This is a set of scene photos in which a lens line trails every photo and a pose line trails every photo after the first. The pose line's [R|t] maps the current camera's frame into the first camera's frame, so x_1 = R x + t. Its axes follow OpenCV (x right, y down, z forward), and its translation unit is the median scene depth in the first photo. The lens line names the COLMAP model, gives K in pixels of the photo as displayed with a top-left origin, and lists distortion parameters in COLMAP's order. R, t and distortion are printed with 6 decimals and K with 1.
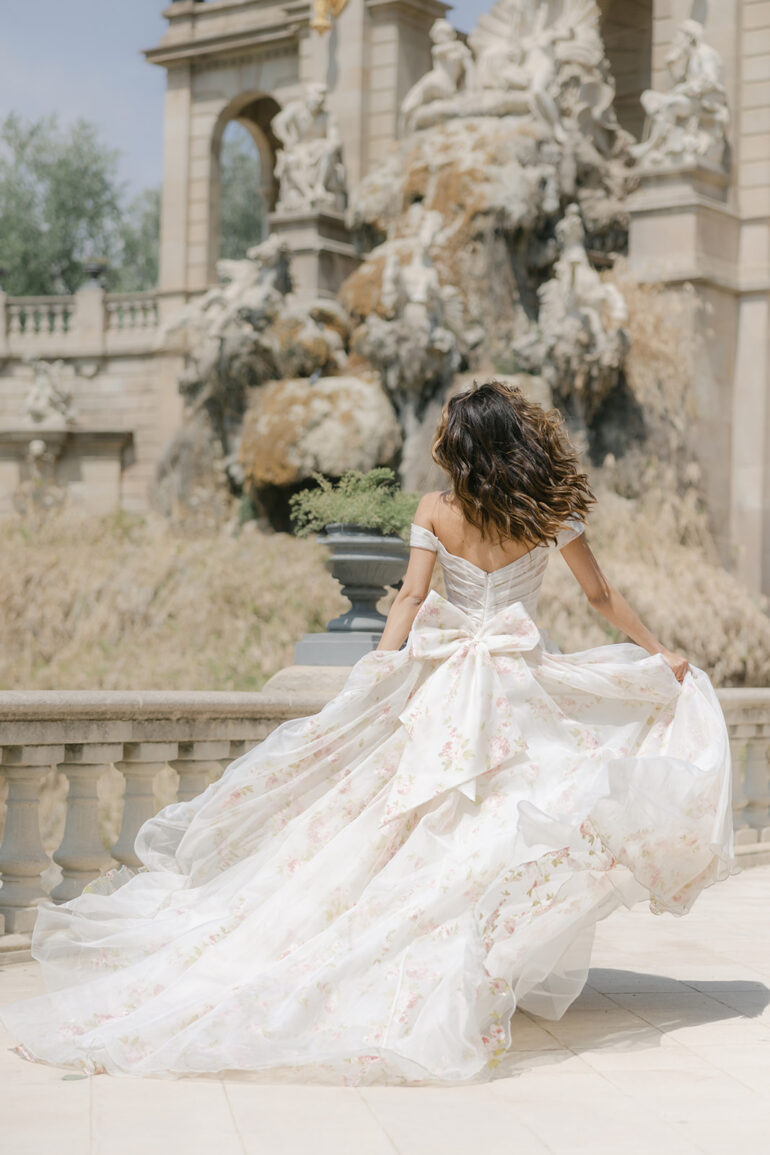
lens RADIAL K [[2158.0, 0, 385.0], [0, 2158.0, 577.5], [0, 0, 1]] dist [0.001160, -0.014553]
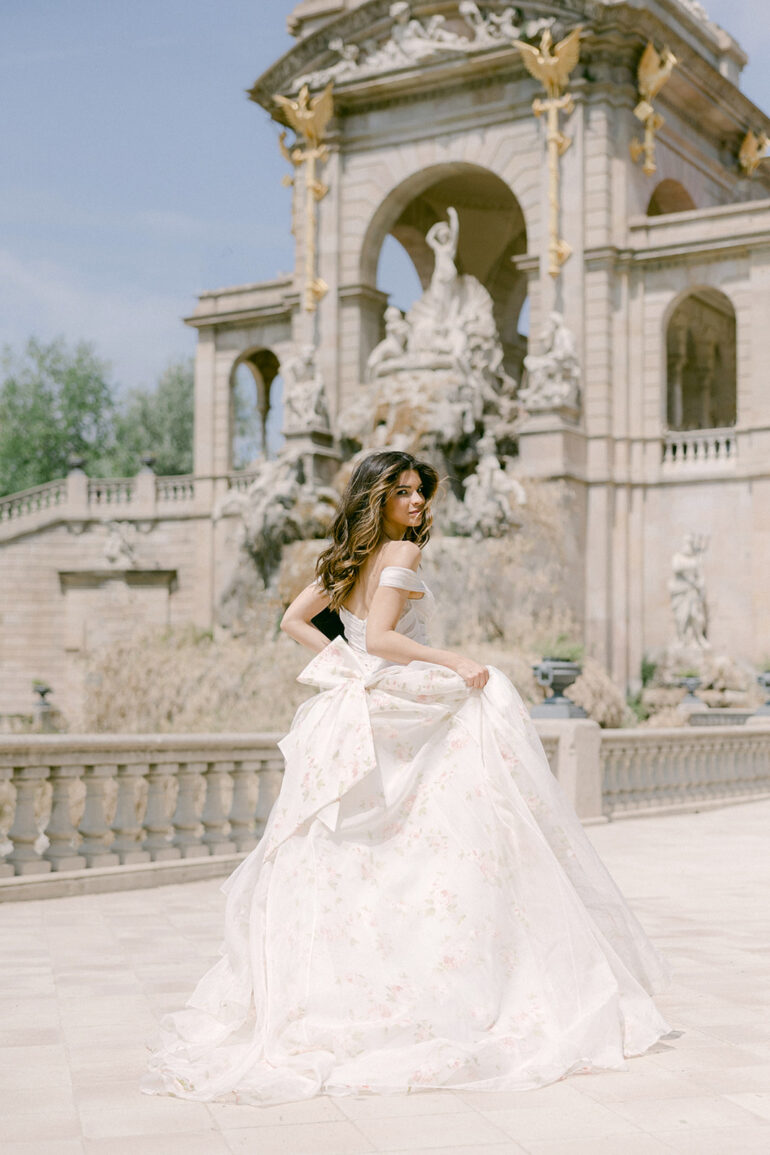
lens RADIAL K [[1610.1, 0, 385.0], [0, 1610.1, 577.5], [0, 0, 1]] dist [-0.008799, -0.006083]
pose [[0.997021, -0.011641, 0.076246, -0.073335], [0.015356, 0.998714, -0.048321, -0.006656], [-0.075585, 0.049348, 0.995918, -0.159983]]
